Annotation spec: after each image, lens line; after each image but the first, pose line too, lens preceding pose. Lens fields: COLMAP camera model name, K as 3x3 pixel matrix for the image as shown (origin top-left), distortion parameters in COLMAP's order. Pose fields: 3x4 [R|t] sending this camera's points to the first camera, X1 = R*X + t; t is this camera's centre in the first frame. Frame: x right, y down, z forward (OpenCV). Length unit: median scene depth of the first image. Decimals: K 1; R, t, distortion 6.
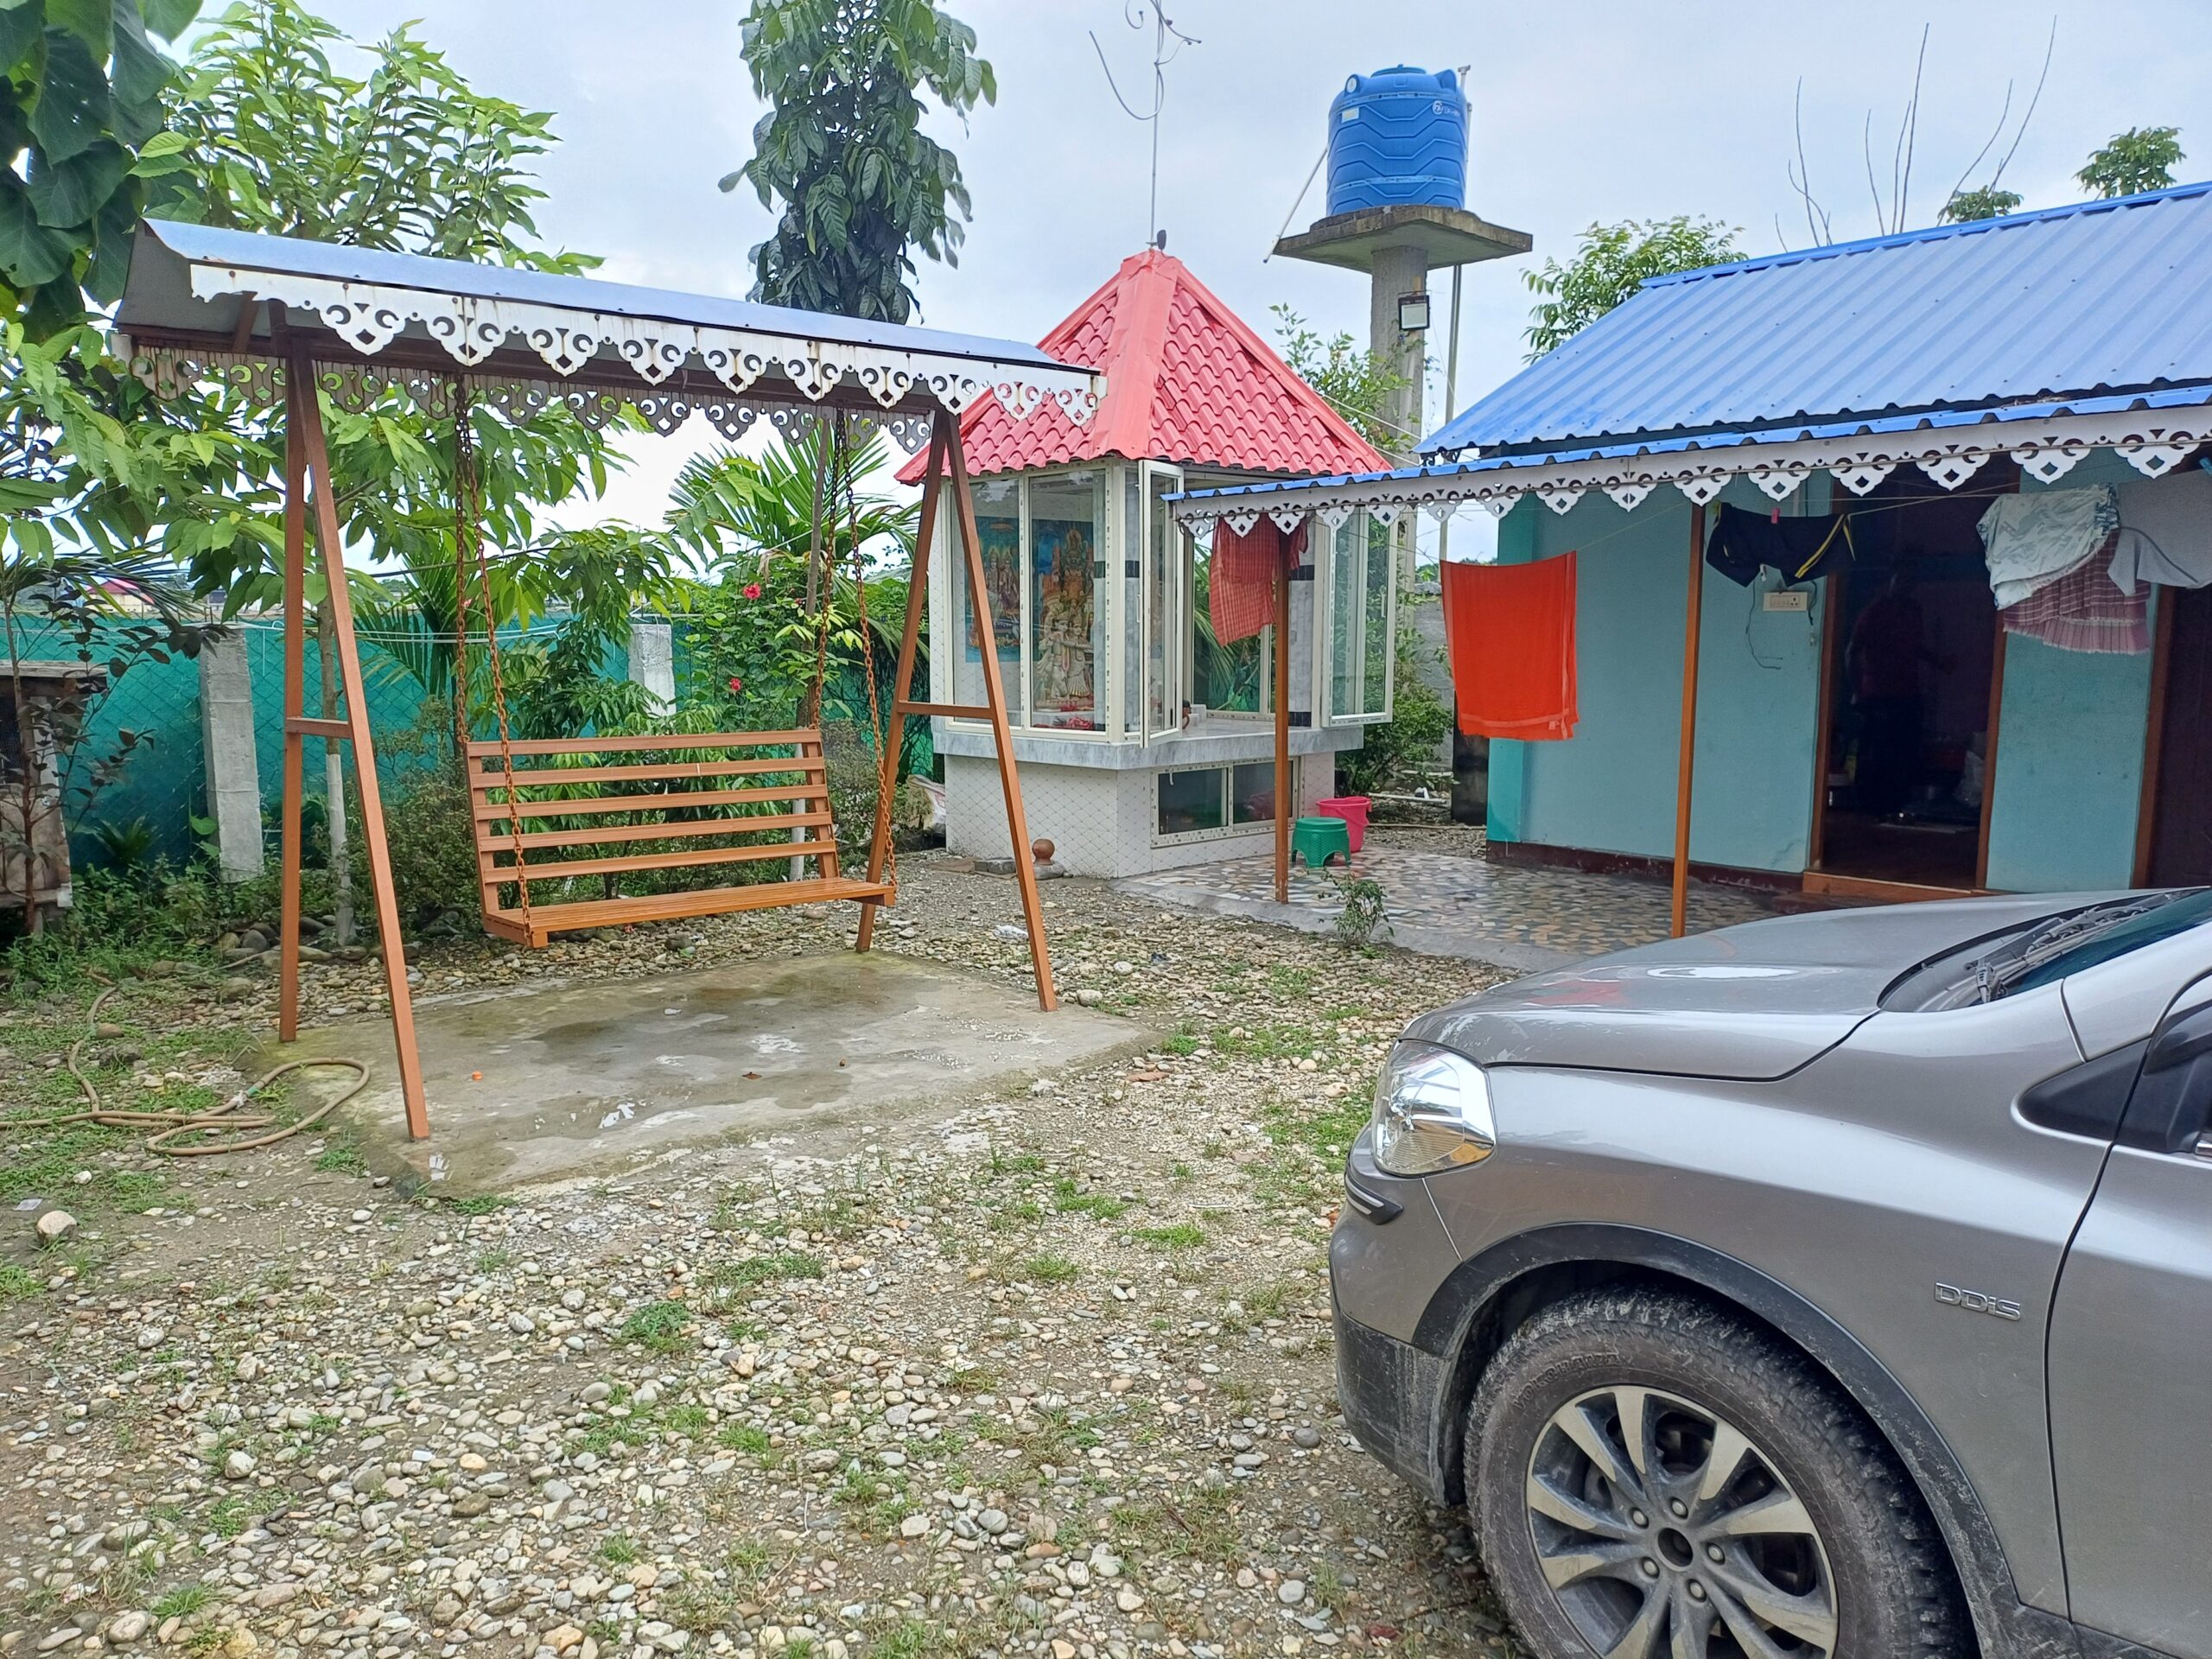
lens RADIAL K [[1632.6, 0, 1046.1], [0, 1632.6, 842.2], [0, 0, 1]] dist [0.005772, 0.000491]
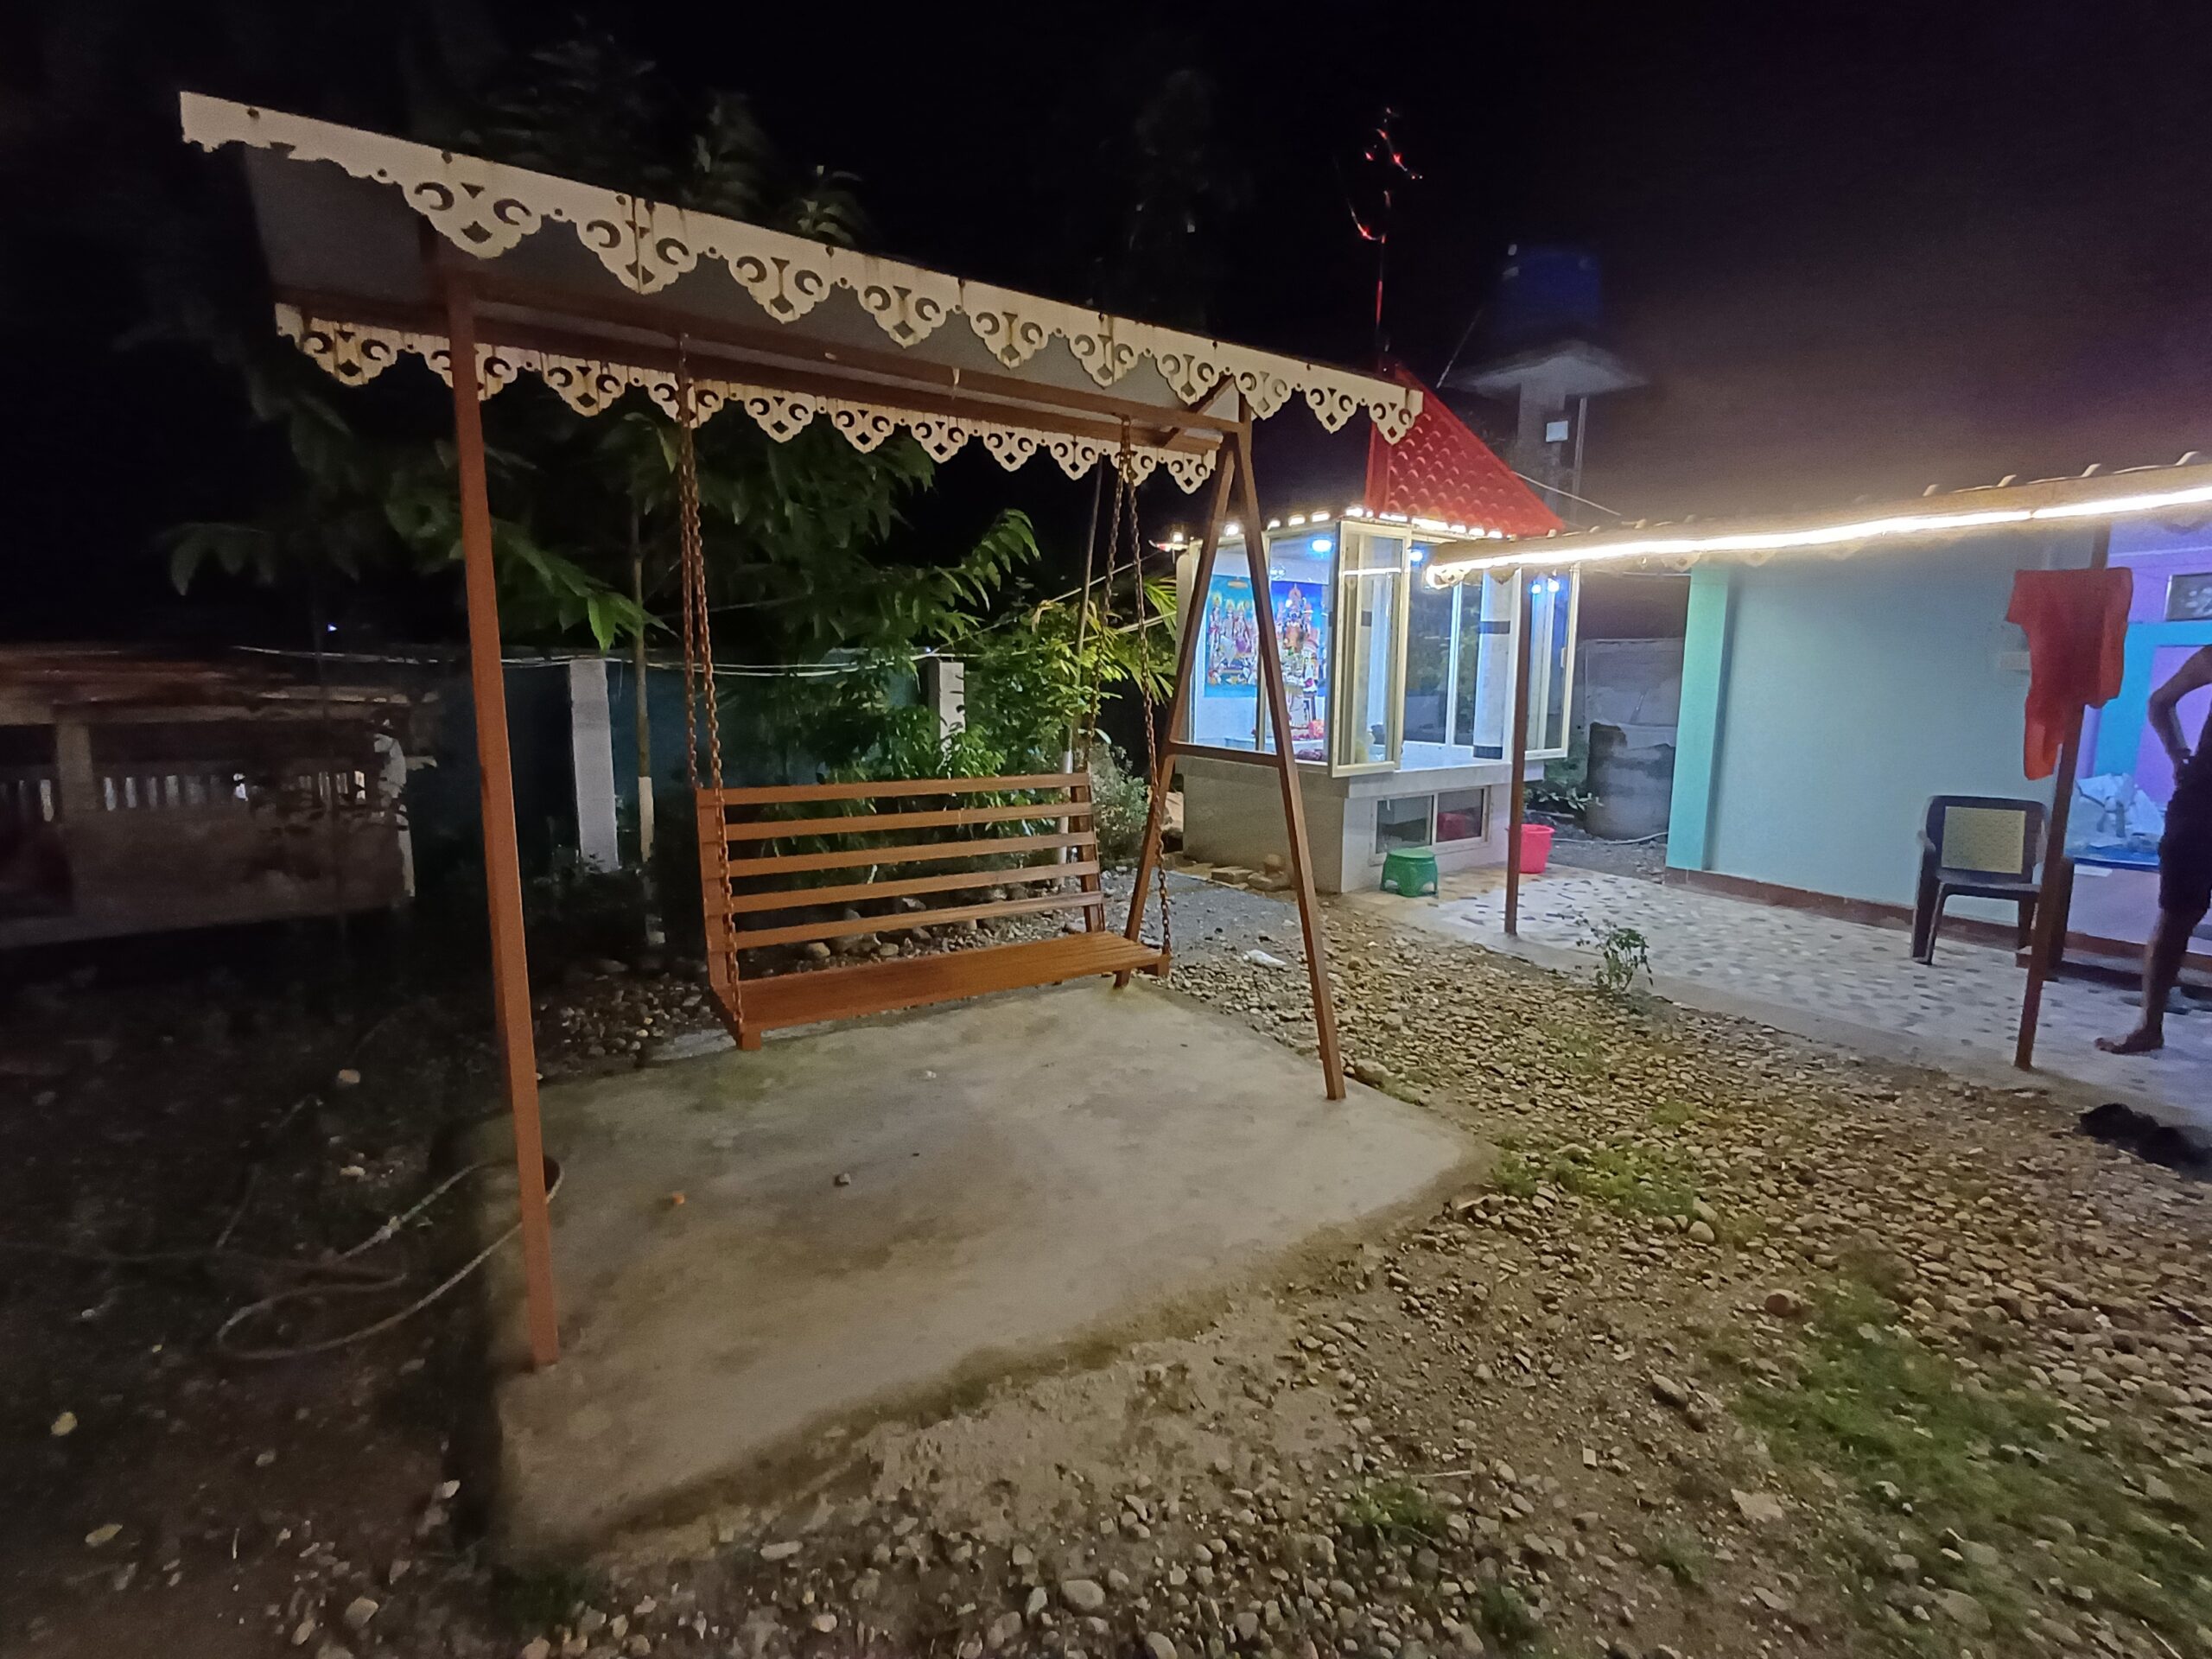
lens RADIAL K [[1016.7, 0, 1106.0], [0, 1016.7, 829.5], [0, 0, 1]] dist [-0.001058, 0.000080]
pose [[0.994187, 0.033029, -0.102473, -0.088507], [-0.030218, 0.999127, 0.028863, -0.069322], [0.103337, -0.025599, 0.994317, 0.527262]]
